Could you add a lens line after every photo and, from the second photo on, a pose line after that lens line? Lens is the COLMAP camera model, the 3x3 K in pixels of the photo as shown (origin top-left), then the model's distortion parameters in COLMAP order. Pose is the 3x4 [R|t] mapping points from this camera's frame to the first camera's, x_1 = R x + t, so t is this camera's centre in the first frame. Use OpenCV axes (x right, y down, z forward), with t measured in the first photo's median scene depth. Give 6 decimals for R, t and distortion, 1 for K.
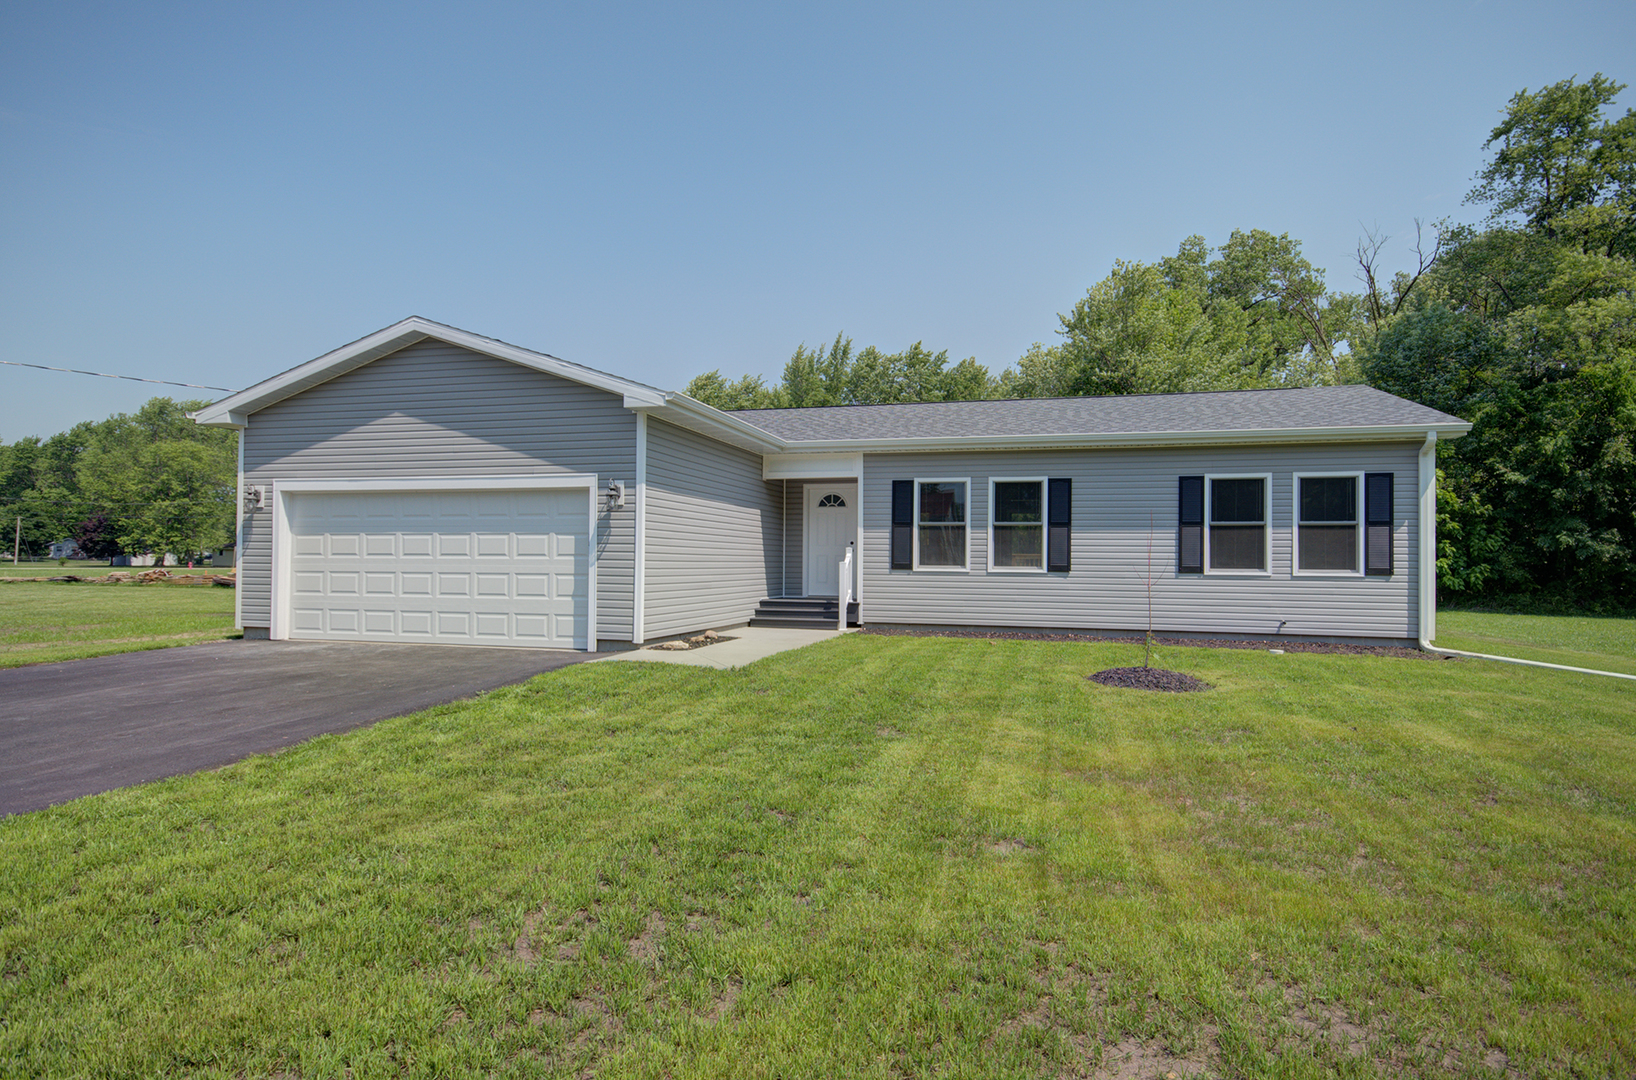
lens RADIAL K [[876.8, 0, 818.8], [0, 876.8, 567.2], [0, 0, 1]] dist [0.013331, 0.002335]
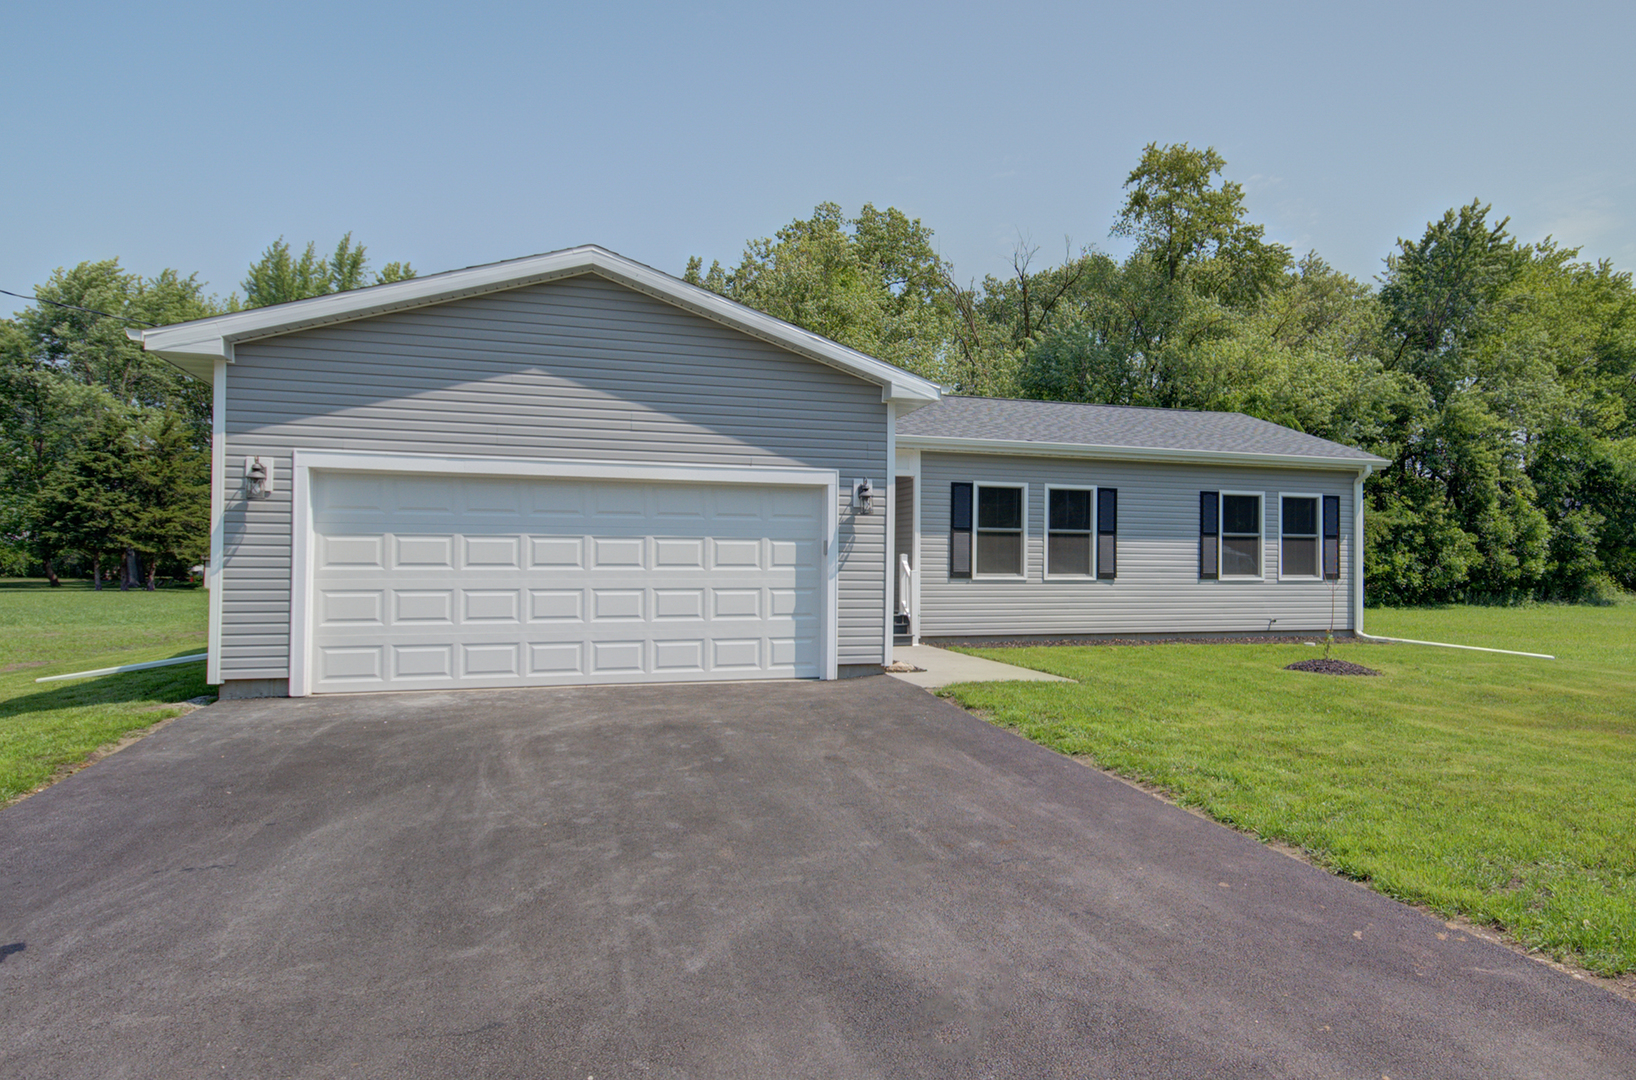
lens RADIAL K [[1113.1, 0, 945.8], [0, 1113.1, 560.8], [0, 0, 1]] dist [-0.008680, 0.009611]
pose [[0.813202, -0.000629, 0.581982, -0.668716], [0.006060, 0.999954, -0.007388, -0.008157], [-0.581951, 0.009534, 0.813168, 0.055446]]
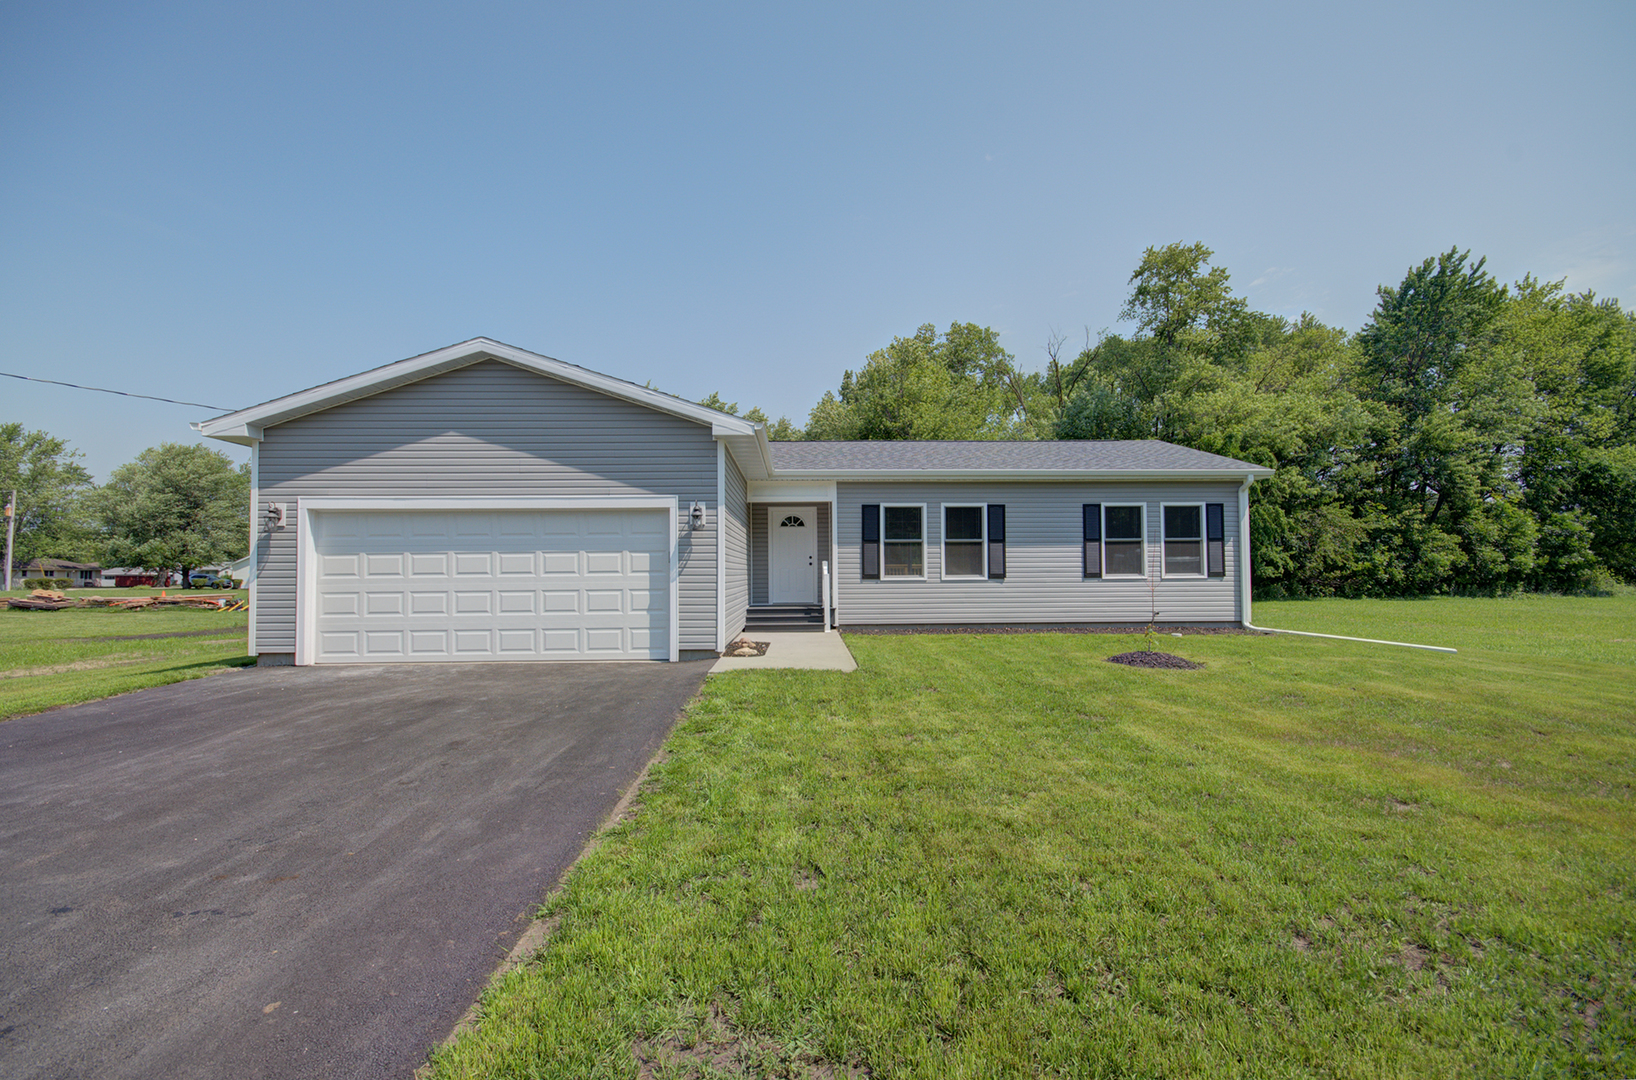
lens RADIAL K [[718.1, 0, 810.1], [0, 718.1, 562.2], [0, 0, 1]] dist [0.000508, -0.003254]
pose [[0.956876, -0.011913, 0.290252, -0.297798], [0.017385, 0.999716, -0.016283, -0.006490], [-0.289975, 0.020627, 0.956812, 0.094696]]
